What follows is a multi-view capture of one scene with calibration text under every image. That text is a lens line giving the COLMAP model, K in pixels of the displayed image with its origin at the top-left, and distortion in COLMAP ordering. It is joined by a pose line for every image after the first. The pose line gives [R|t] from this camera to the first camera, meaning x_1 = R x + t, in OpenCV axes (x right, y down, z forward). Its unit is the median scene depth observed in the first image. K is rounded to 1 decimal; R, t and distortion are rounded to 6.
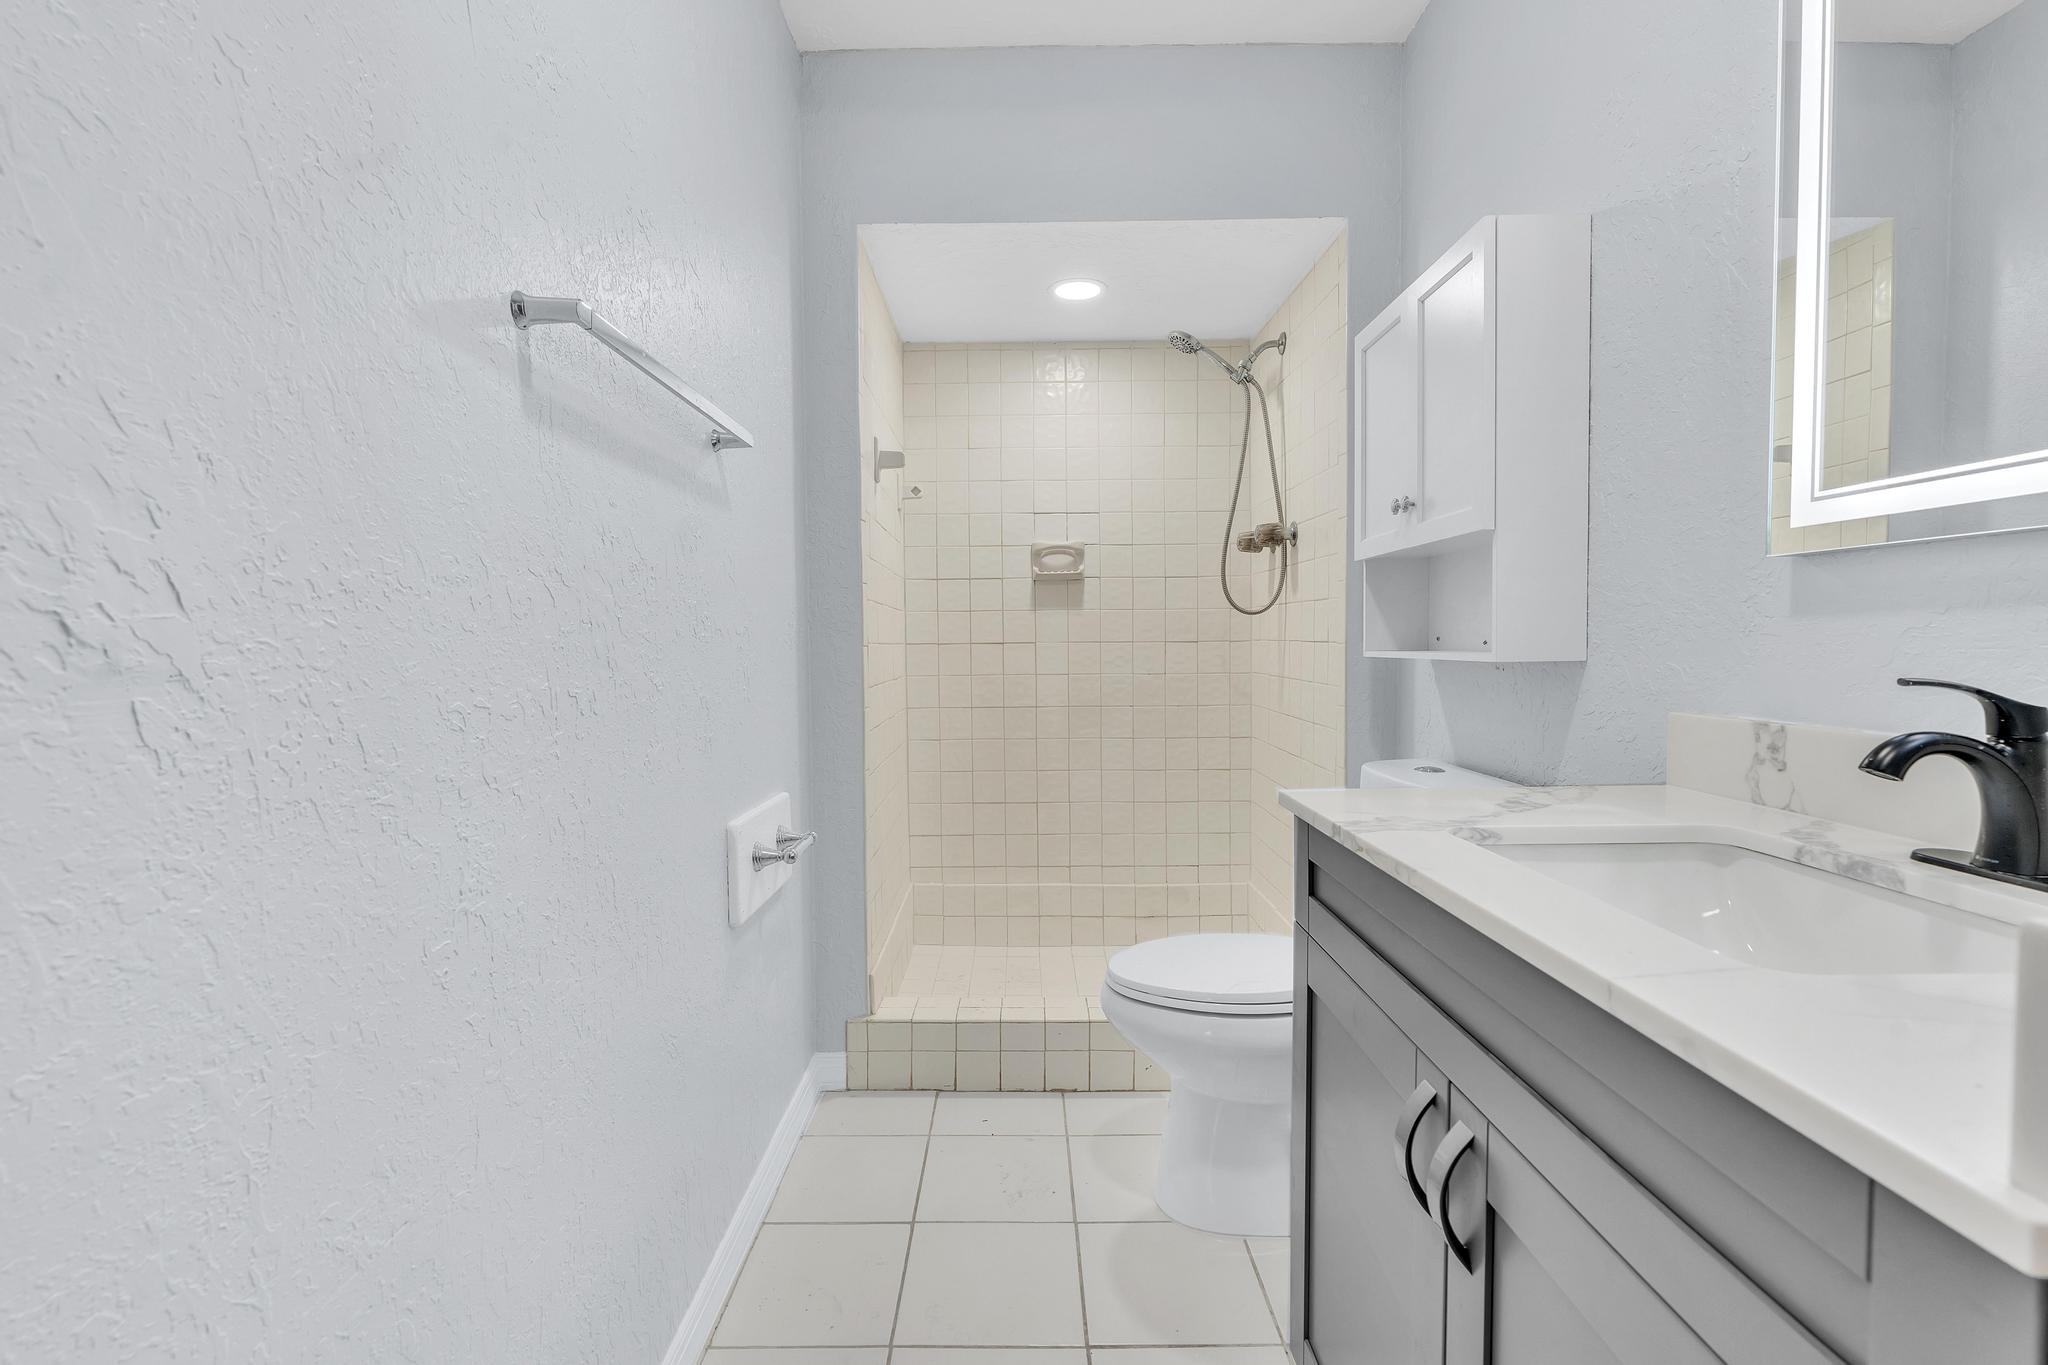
lens RADIAL K [[942.2, 0, 1024.0], [0, 942.2, 682.5], [0, 0, 1]] dist [-0.007995, 0.000594]
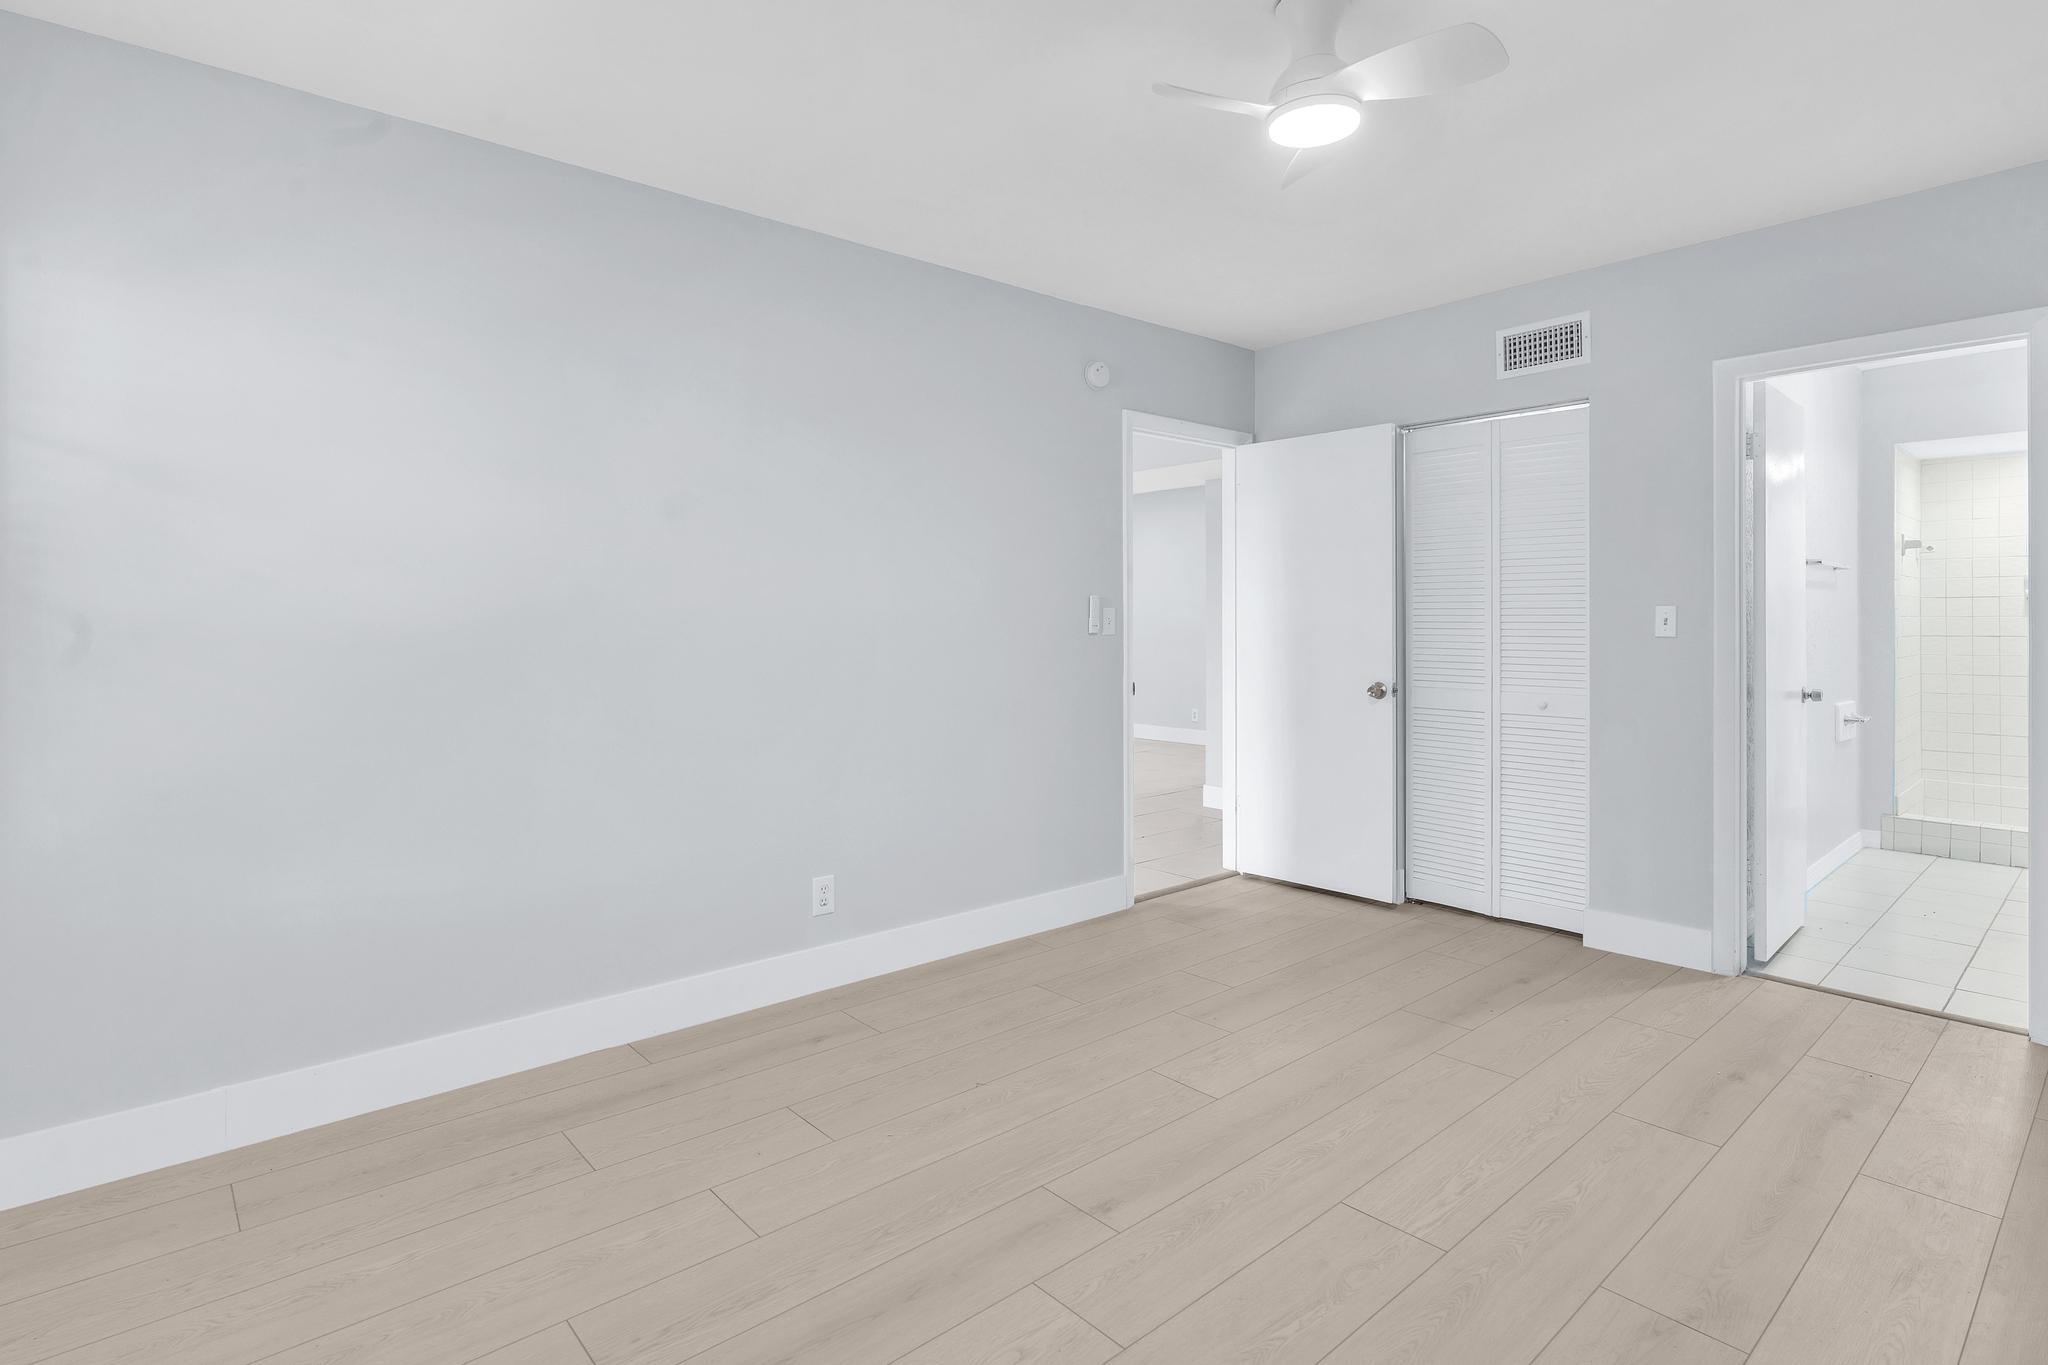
lens RADIAL K [[1026.8, 0, 1020.6], [0, 1026.8, 614.7], [0, 0, 1]] dist [-0.001507, -0.000270]
pose [[0.667352, 0.006265, -0.744716, 0.230805], [-0.036268, 0.999052, -0.024096, 0.033695], [0.743858, 0.043090, 0.666947, -1.974726]]
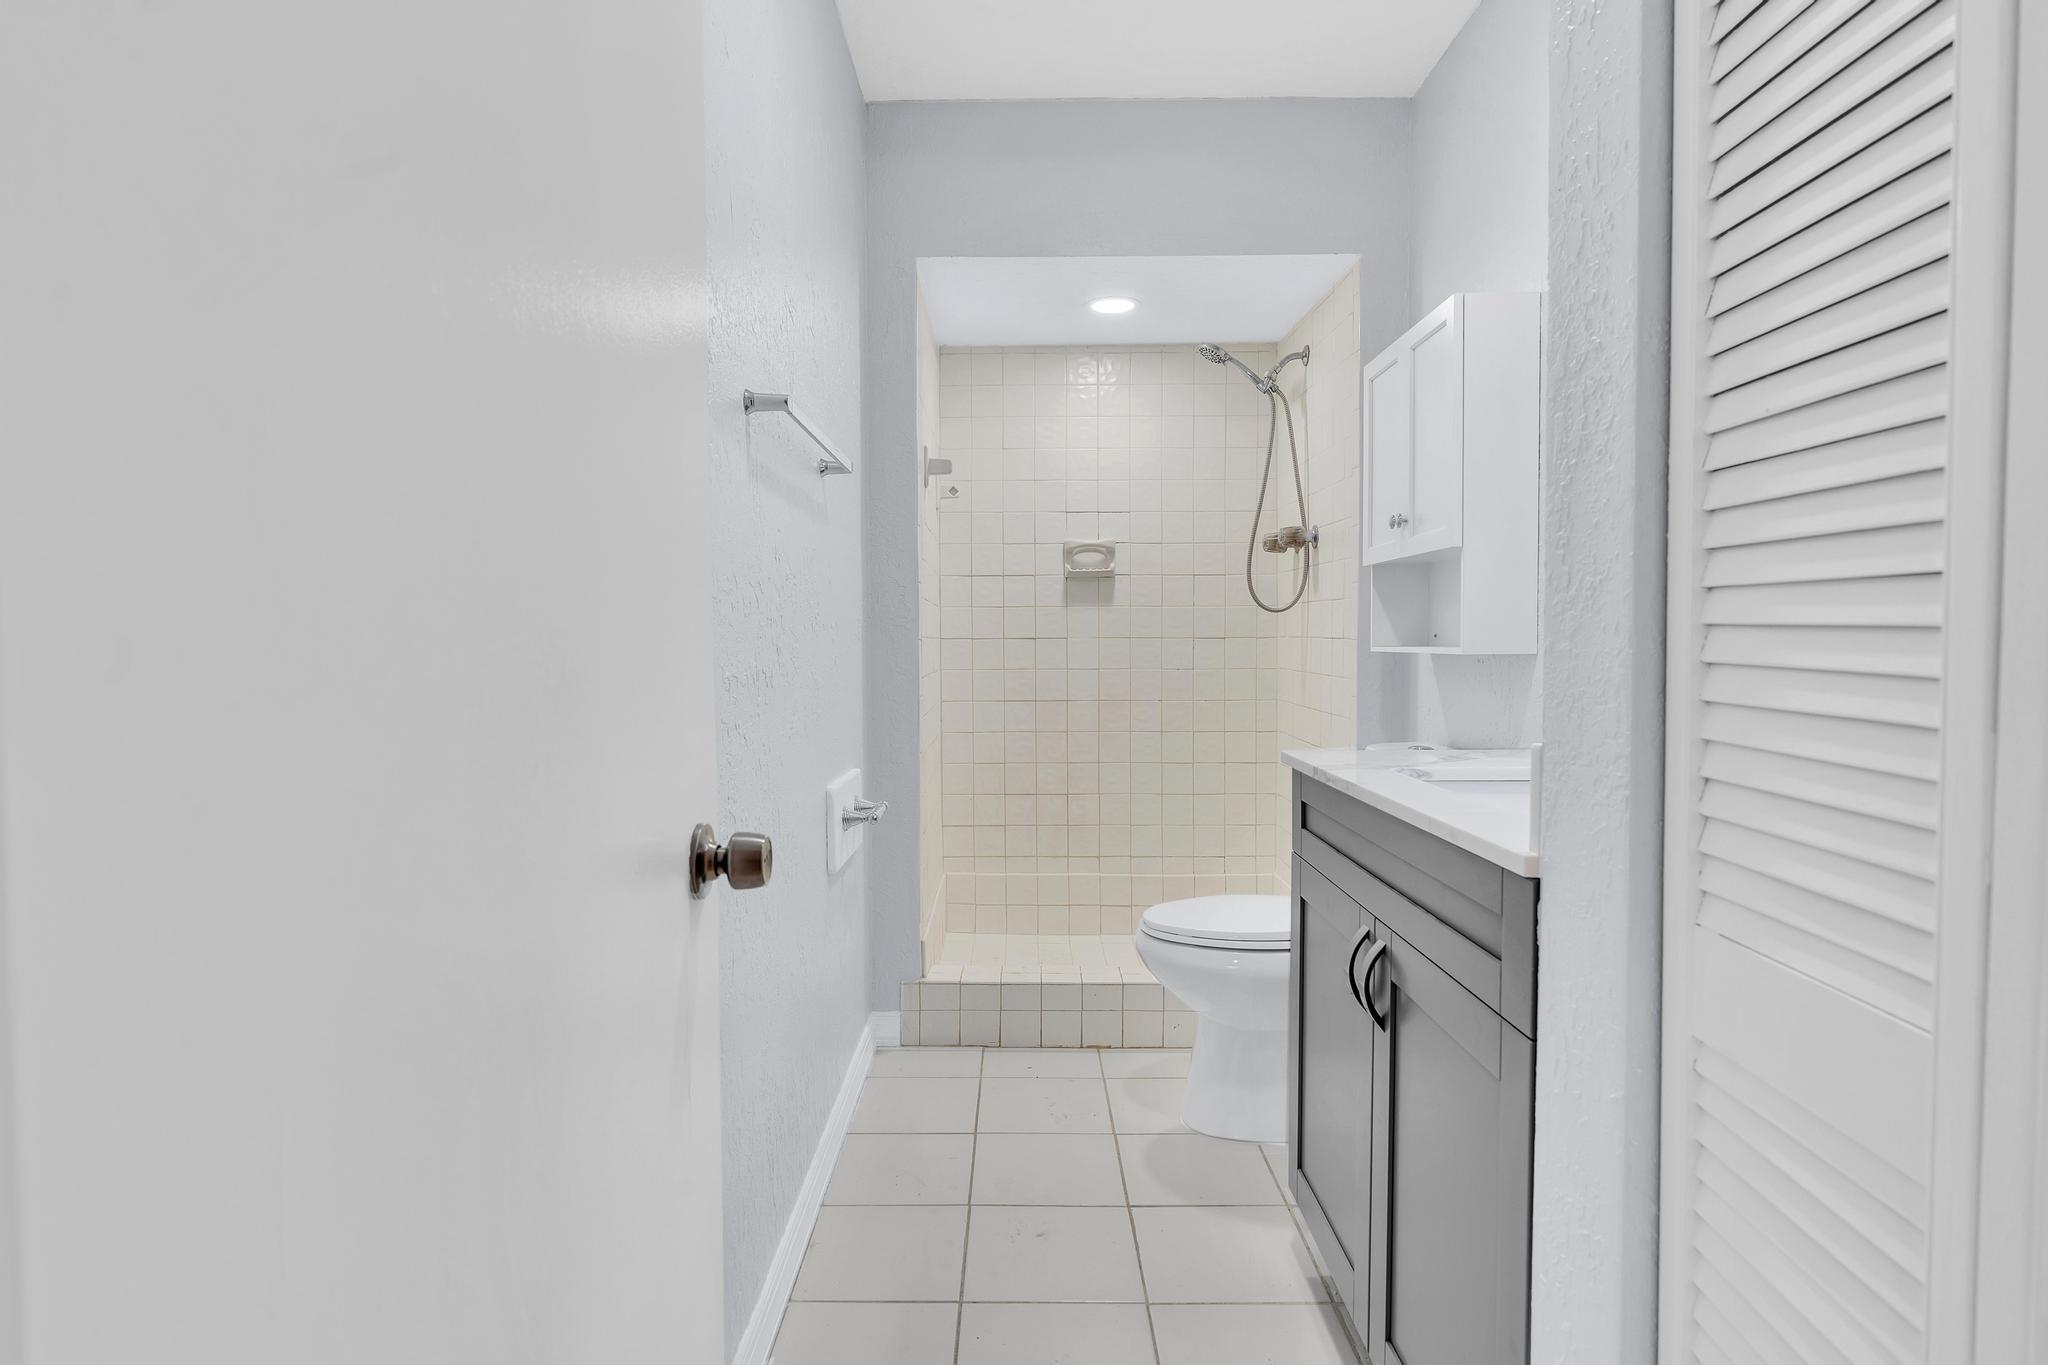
lens RADIAL K [[1127.8, 0, 1024.0], [0, 1127.8, 682.5], [0, 0, 1]] dist [0.000568, -0.000007]
pose [[0.999984, 0.005559, 0.000371, -0.046948], [-0.005557, 0.999974, -0.004702, 0.016300], [-0.000397, 0.004699, 0.999989, -0.307976]]
